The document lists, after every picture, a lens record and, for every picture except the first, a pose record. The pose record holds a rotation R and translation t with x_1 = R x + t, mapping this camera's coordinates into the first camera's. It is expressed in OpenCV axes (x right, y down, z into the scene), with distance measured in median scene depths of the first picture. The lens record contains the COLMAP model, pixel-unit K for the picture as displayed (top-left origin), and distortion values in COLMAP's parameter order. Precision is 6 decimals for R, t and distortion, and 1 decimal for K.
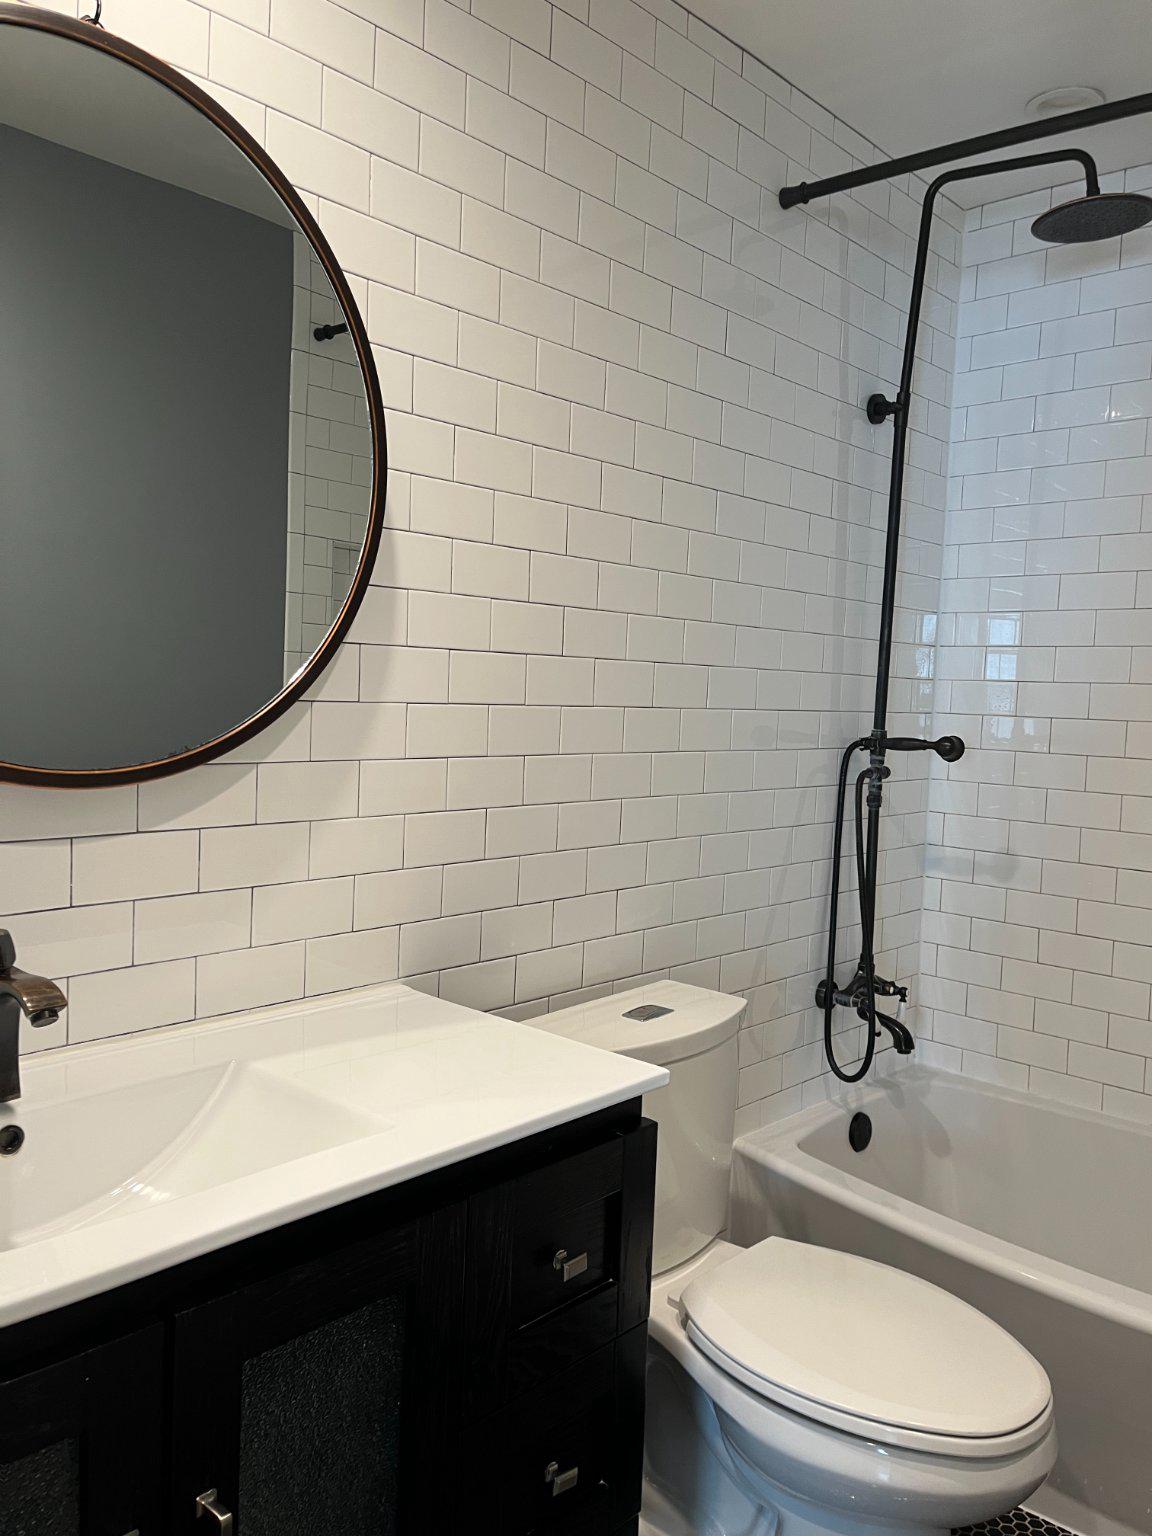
lens RADIAL K [[1157.4, 0, 576.0], [0, 1157.4, 768.0], [0, 0, 1]] dist [-0.004853, 0.000851]
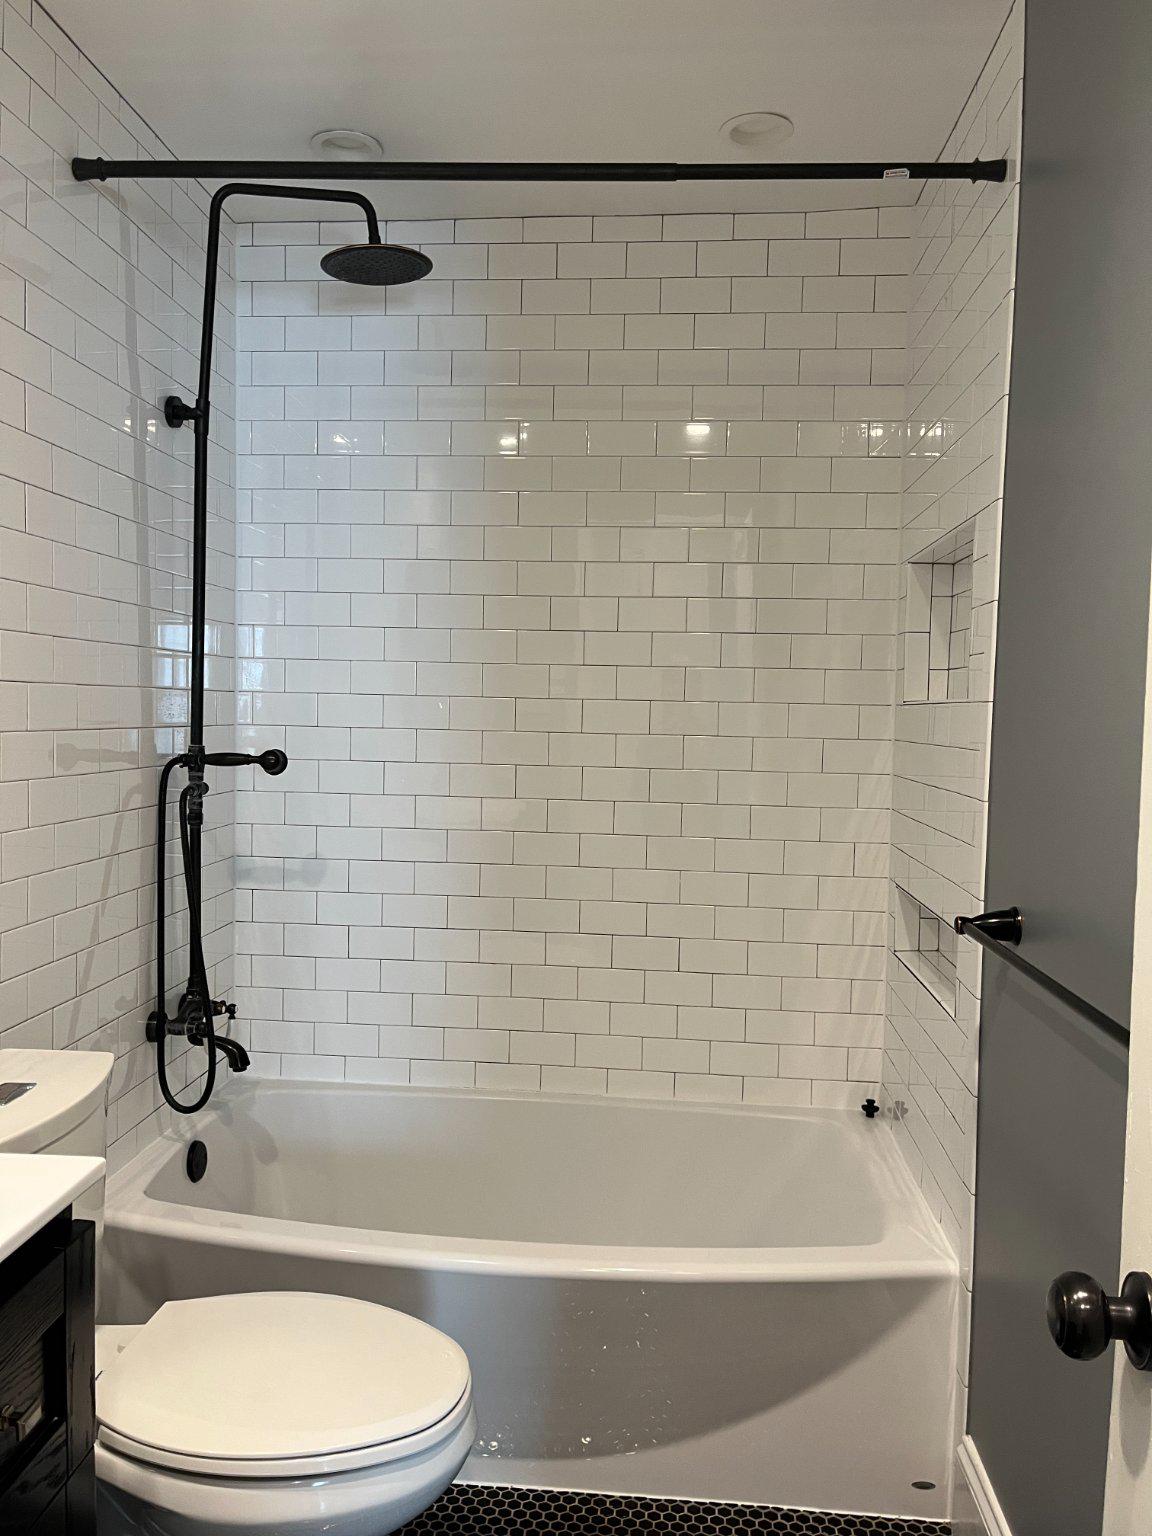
lens RADIAL K [[1143.1, 0, 576.0], [0, 1143.1, 768.0], [0, 0, 1]] dist [-0.009932, -0.011539]
pose [[0.773897, -0.052089, 0.631166, -0.096118], [0.049526, 0.998537, 0.021682, -0.018827], [-0.631372, 0.014480, 0.775345, 0.058118]]
